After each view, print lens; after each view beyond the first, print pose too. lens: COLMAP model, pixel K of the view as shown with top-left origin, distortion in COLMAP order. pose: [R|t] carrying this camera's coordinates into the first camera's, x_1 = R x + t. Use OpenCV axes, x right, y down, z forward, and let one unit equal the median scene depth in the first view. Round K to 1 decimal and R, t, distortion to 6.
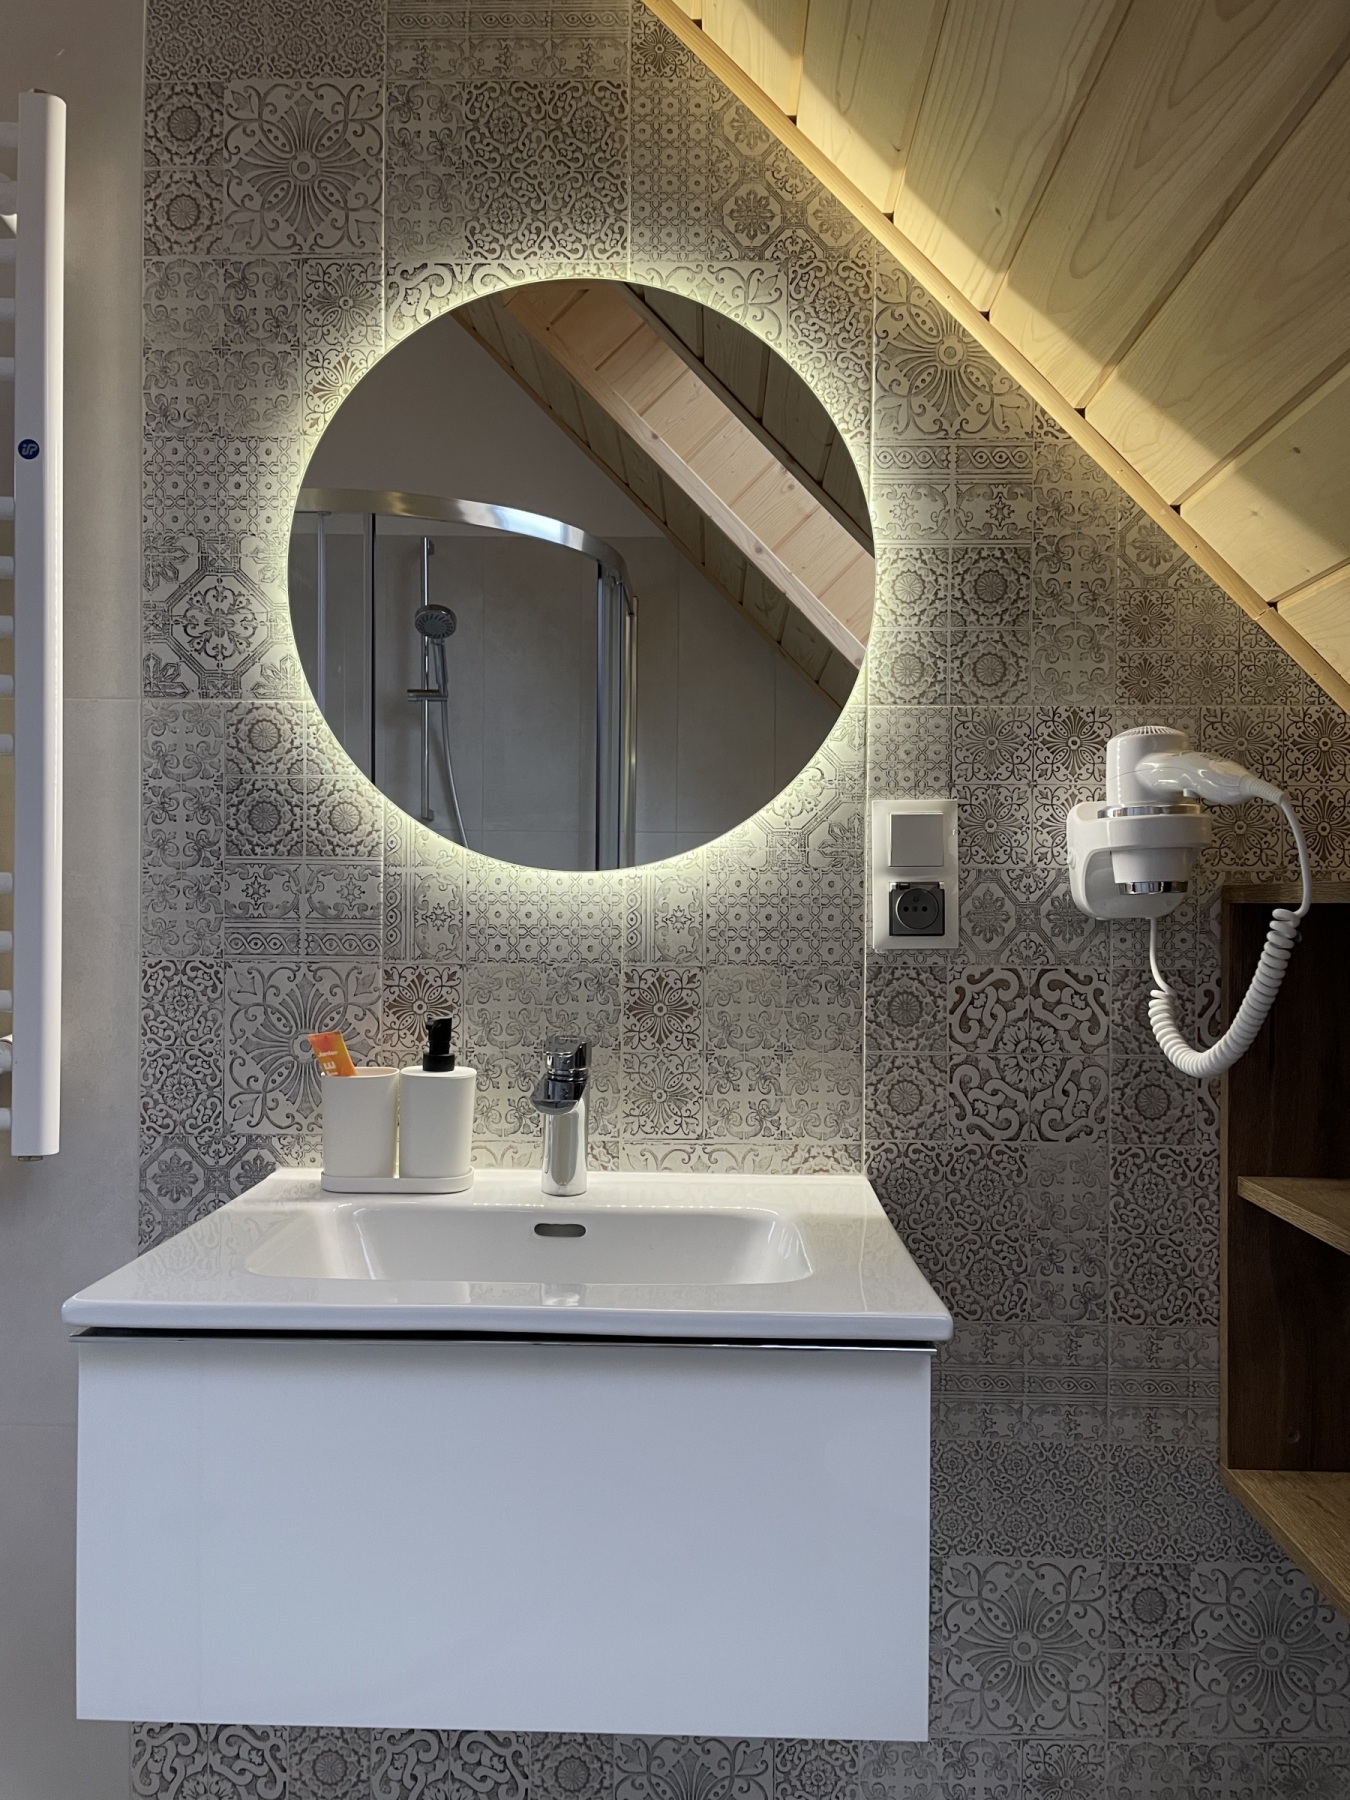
lens RADIAL K [[1357.3, 0, 680.2], [0, 1357.3, 941.5], [0, 0, 1]] dist [0.088805, -0.112648]
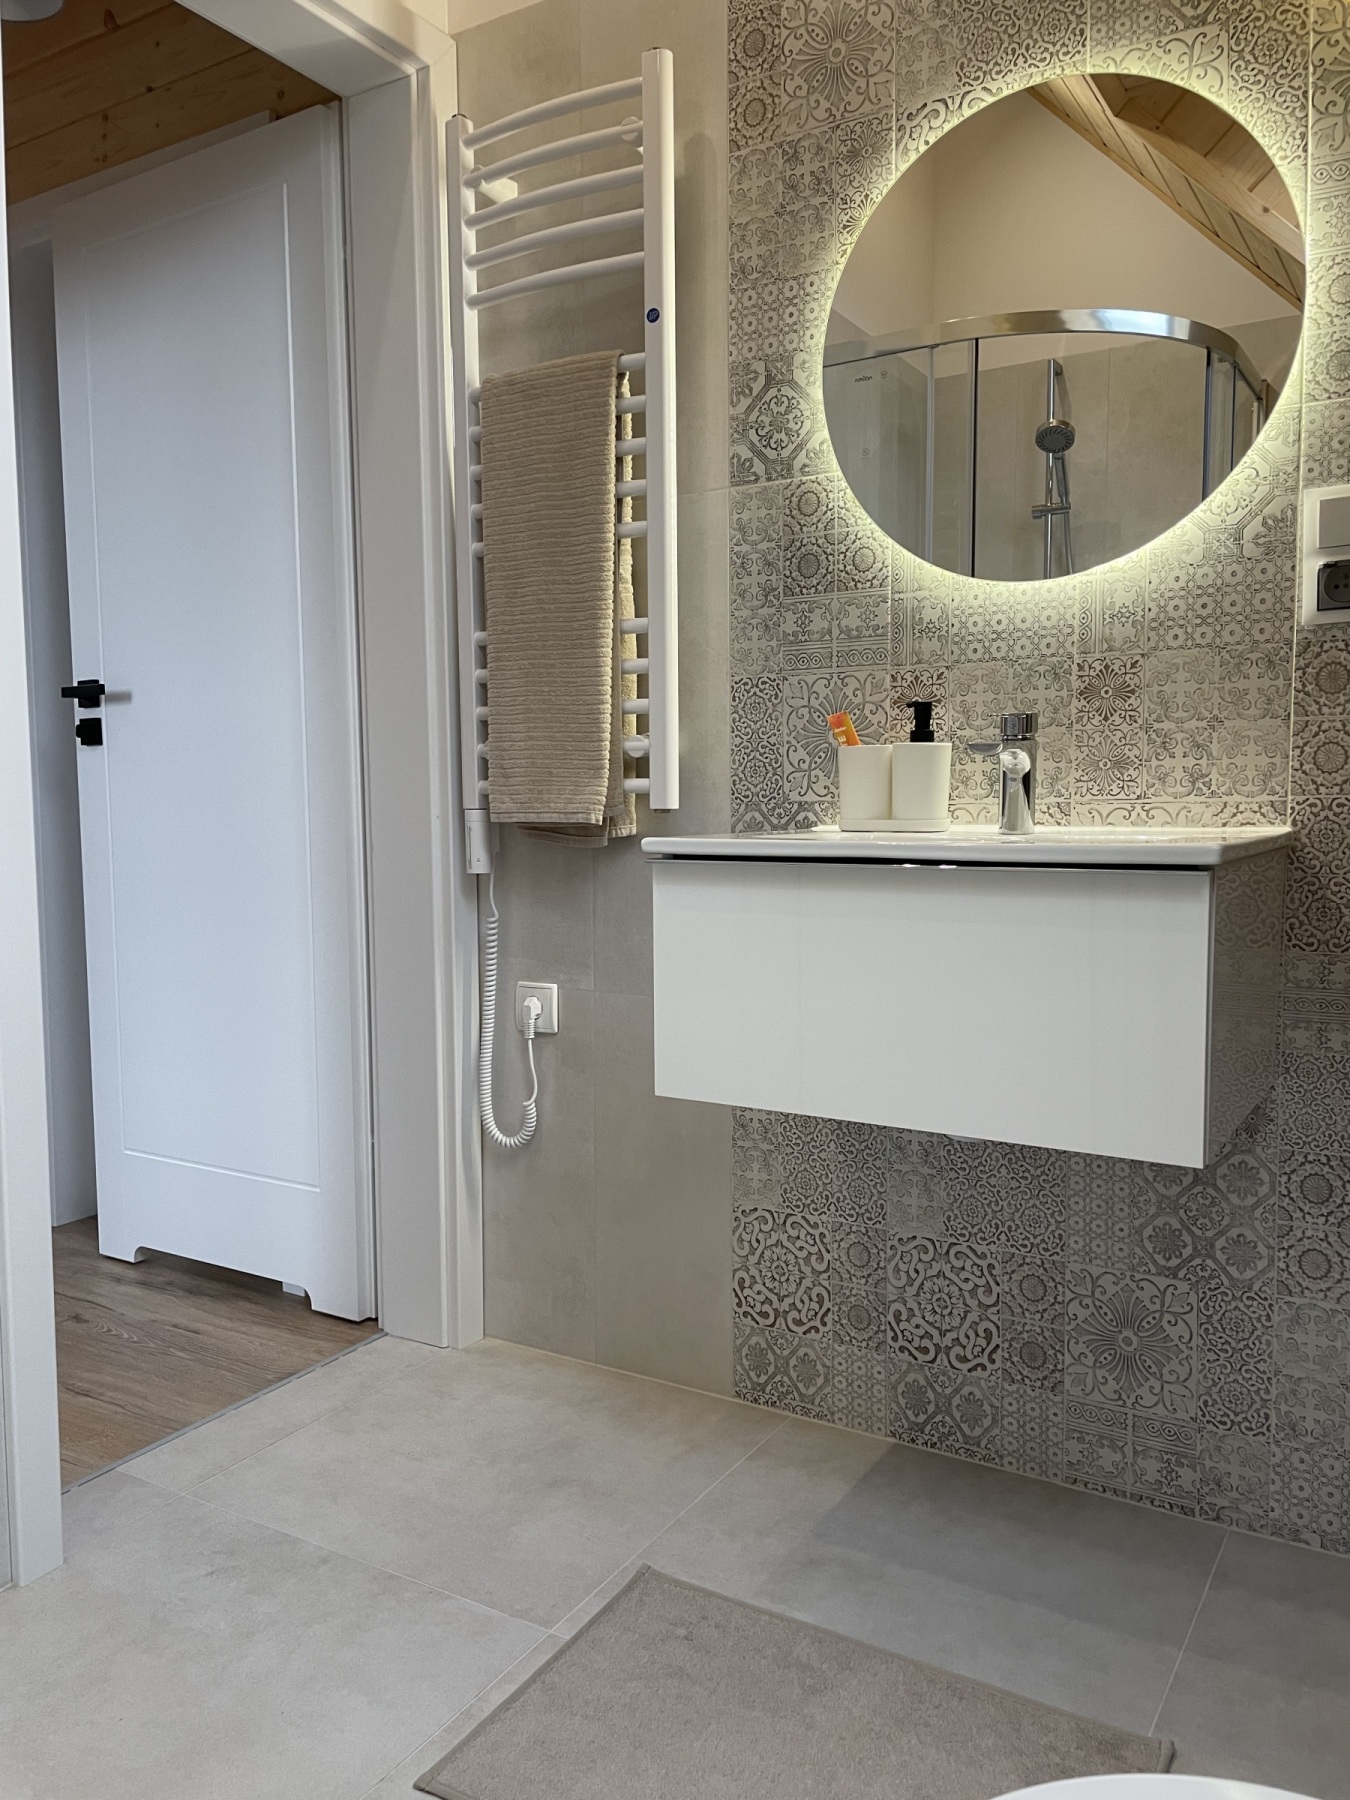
lens RADIAL K [[1357.3, 0, 696.5], [0, 1357.3, 932.3], [0, 0, 1]] dist [0.088805, -0.112648]
pose [[0.872884, 0.026266, -0.487221, 0.267851], [0.012176, 0.997067, 0.075565, 0.167480], [0.487776, -0.071892, 0.870003, -0.258385]]
